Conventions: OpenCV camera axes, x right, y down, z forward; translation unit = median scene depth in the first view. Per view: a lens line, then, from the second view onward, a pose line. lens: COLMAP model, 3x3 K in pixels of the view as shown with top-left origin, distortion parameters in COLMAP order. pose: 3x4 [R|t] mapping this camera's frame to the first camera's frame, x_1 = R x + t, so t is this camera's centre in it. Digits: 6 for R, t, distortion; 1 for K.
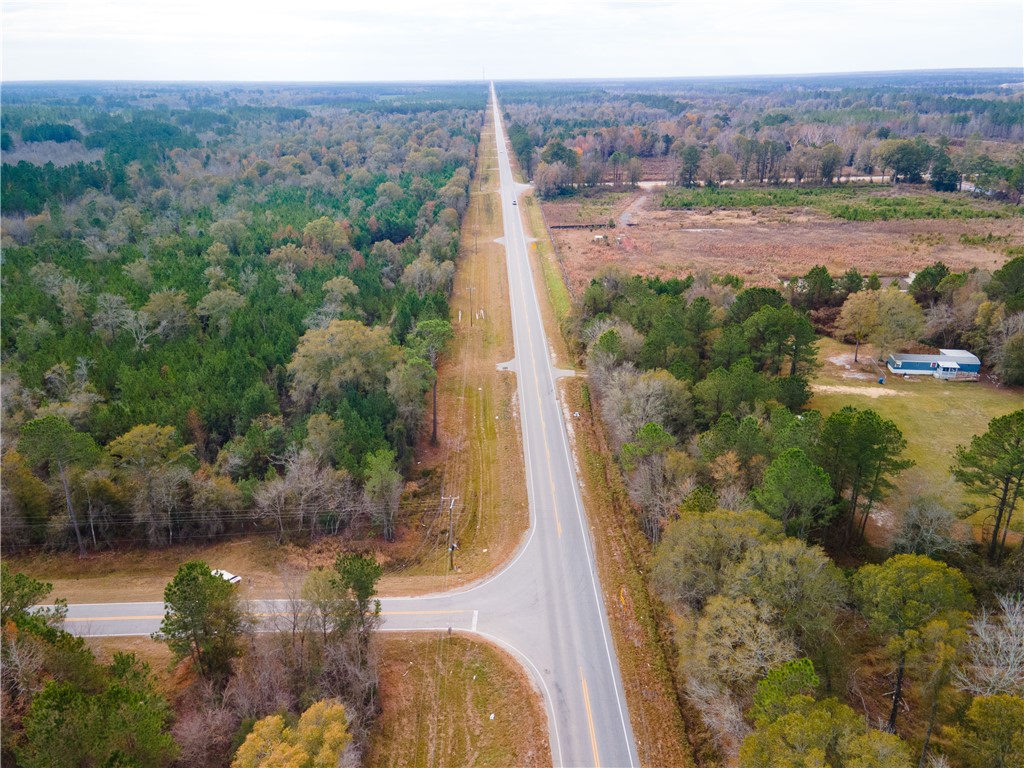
lens RADIAL K [[743.0, 0, 509.8], [0, 743.0, 381.7], [0, 0, 1]] dist [0.031979, 0.027363]
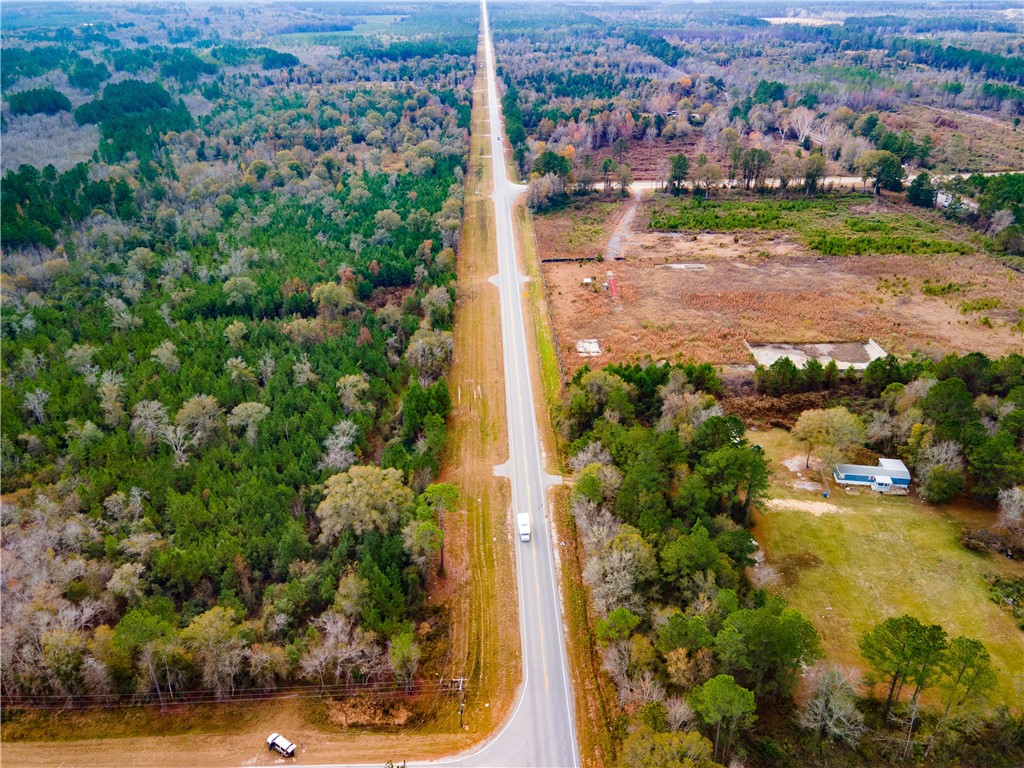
lens RADIAL K [[743.0, 0, 509.8], [0, 743.0, 380.6], [0, 0, 1]] dist [0.031979, 0.027363]
pose [[0.999952, -0.003940, 0.008940, -0.003151], [0.002926, 0.993852, 0.110679, -0.356415], [-0.009321, -0.110647, 0.993816, -0.147780]]
